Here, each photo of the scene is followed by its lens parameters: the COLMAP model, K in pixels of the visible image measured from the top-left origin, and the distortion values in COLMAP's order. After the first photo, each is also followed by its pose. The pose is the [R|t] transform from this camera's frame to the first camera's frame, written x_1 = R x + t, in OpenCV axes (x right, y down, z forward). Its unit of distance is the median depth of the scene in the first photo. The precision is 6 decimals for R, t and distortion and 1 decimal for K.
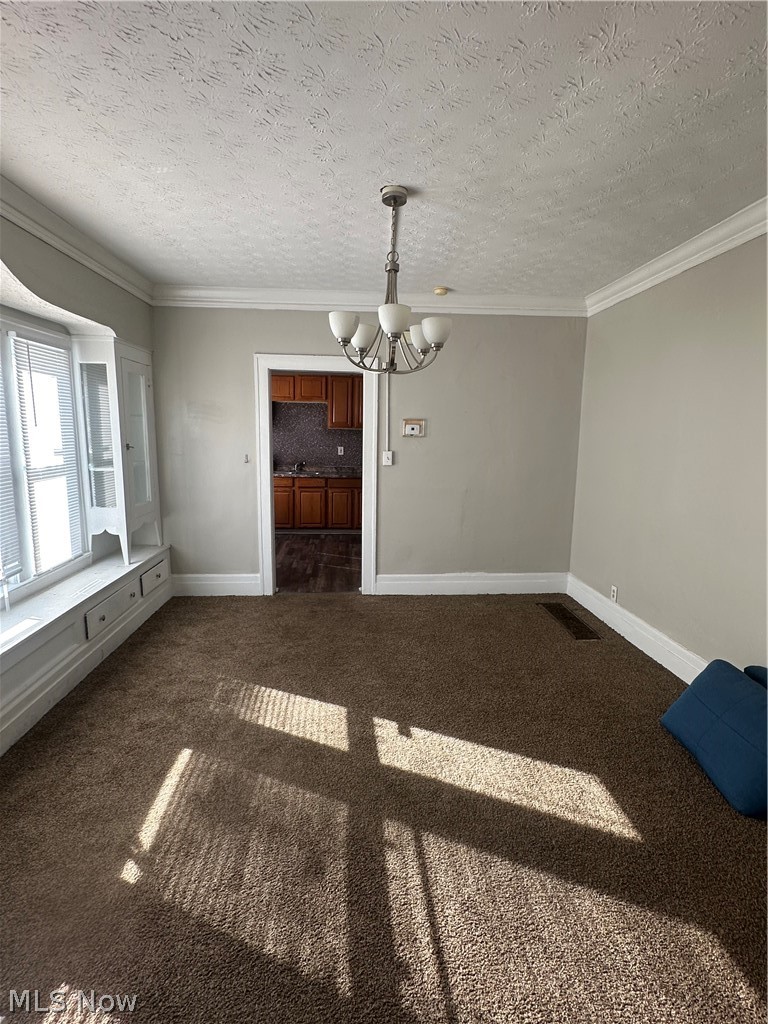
lens RADIAL K [[507.6, 0, 384.0], [0, 507.6, 512.0], [0, 0, 1]] dist [-0.000528, -0.000097]
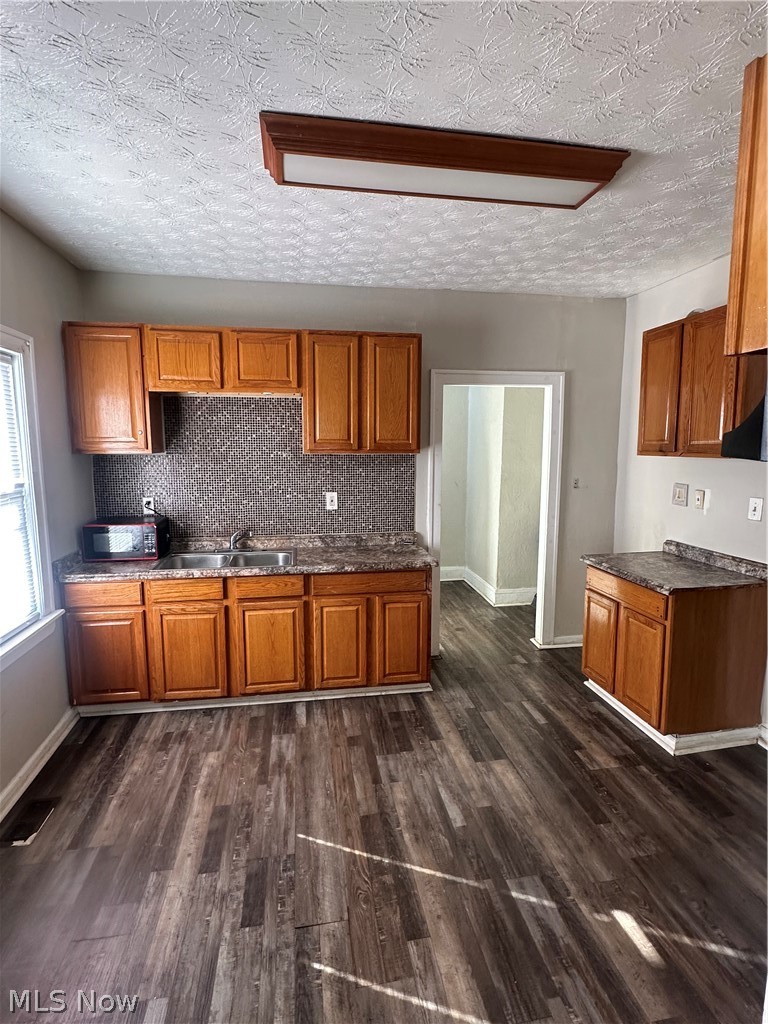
lens RADIAL K [[507.6, 0, 384.0], [0, 507.6, 512.0], [0, 0, 1]] dist [-0.000528, -0.000097]
pose [[0.995585, -0.031992, 0.088249, -0.084025], [0.034213, 0.999132, -0.023774, -0.104567], [-0.087412, 0.026688, 0.995815, 0.571699]]
